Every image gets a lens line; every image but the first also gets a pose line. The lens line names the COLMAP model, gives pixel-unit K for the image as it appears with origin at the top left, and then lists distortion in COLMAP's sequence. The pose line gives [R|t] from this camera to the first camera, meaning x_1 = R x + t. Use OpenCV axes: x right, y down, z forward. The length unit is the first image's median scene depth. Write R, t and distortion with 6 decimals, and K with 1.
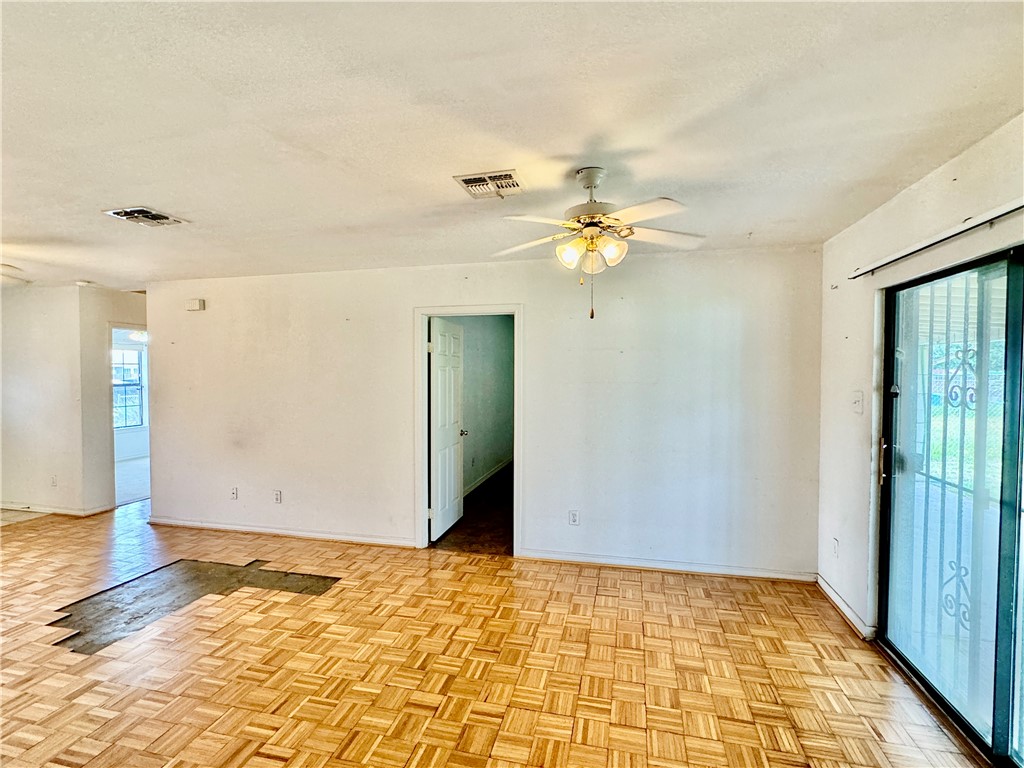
lens RADIAL K [[479.0, 0, 509.1], [0, 479.0, 385.2], [0, 0, 1]] dist [-0.003024, -0.000585]
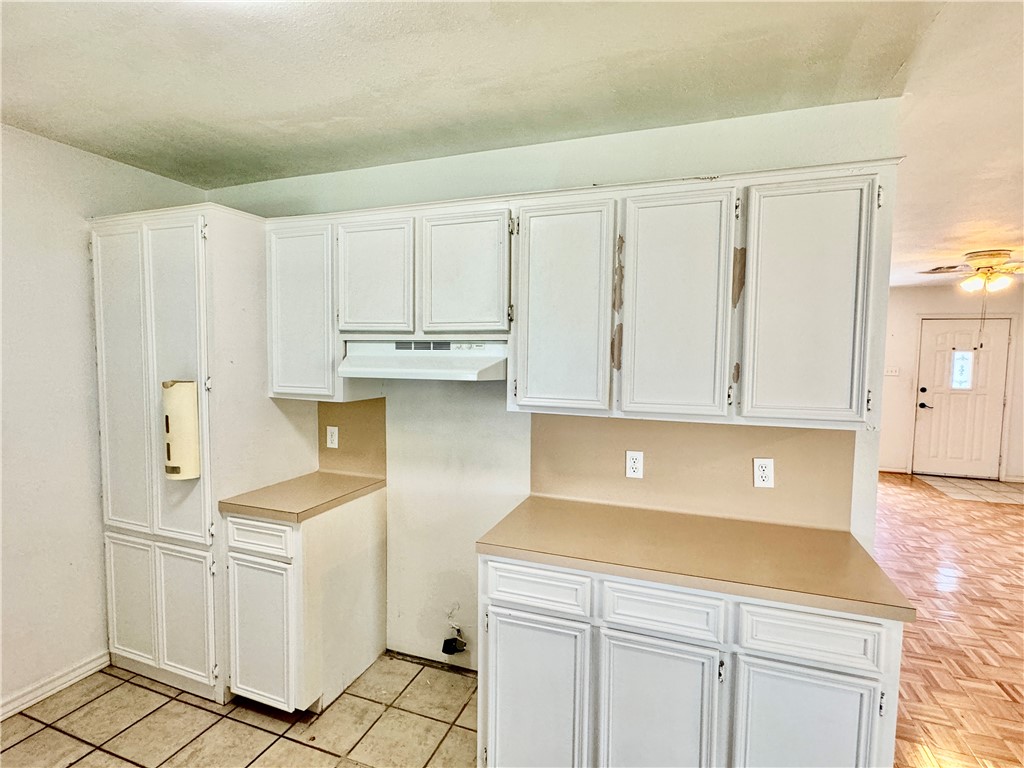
lens RADIAL K [[509.5, 0, 507.0], [0, 509.5, 385.7], [0, 0, 1]] dist [-0.000896, -0.000312]
pose [[-0.118923, 0.068322, -0.990550, 0.343886], [-0.036946, 0.996634, 0.073178, -0.007697], [0.992216, 0.045300, -0.115998, -0.097921]]
